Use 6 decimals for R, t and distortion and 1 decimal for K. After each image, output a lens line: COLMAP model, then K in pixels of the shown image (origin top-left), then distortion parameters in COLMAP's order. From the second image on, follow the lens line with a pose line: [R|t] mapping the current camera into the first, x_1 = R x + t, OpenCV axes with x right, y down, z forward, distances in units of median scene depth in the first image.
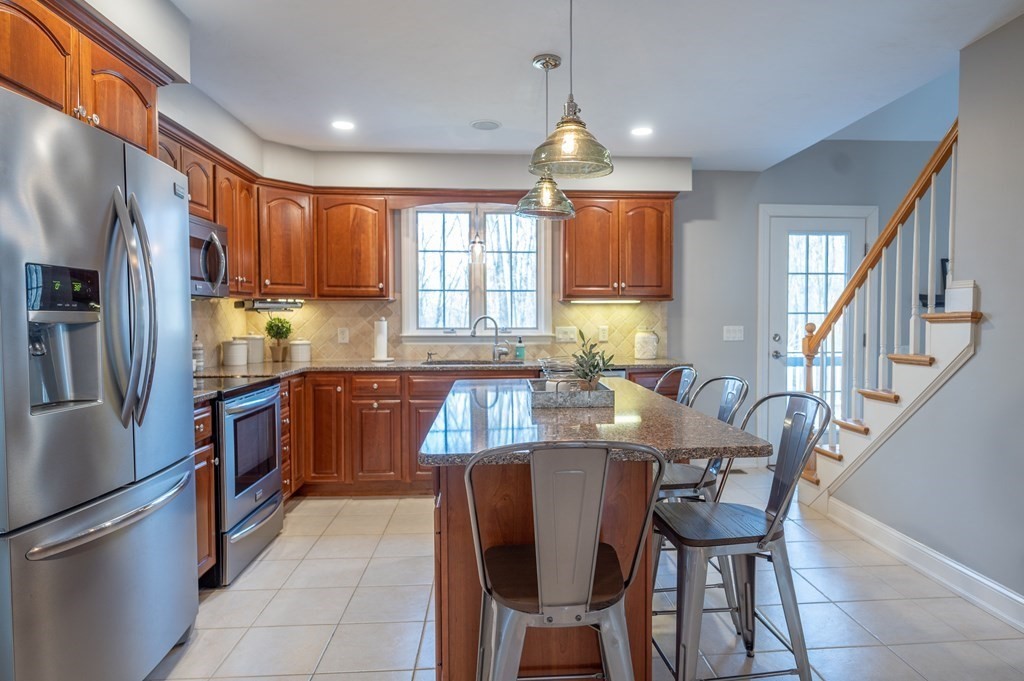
lens RADIAL K [[602.4, 0, 518.1], [0, 602.4, 339.7], [0, 0, 1]] dist [-0.002618, -0.001472]
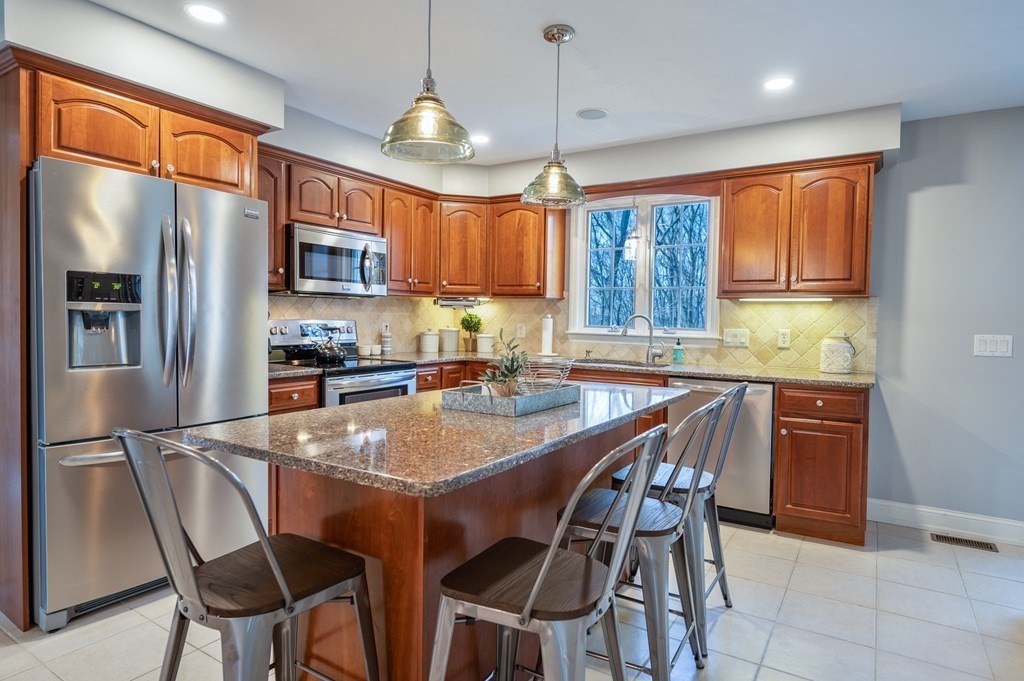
lens RADIAL K [[563.7, 0, 514.0], [0, 563.7, 333.9], [0, 0, 1]] dist [-0.003237, -0.001484]
pose [[0.807837, 0.034602, -0.588389, 0.316461], [-0.039020, 0.999225, 0.005189, -0.006232], [0.588112, 0.018767, 0.808561, 0.172805]]
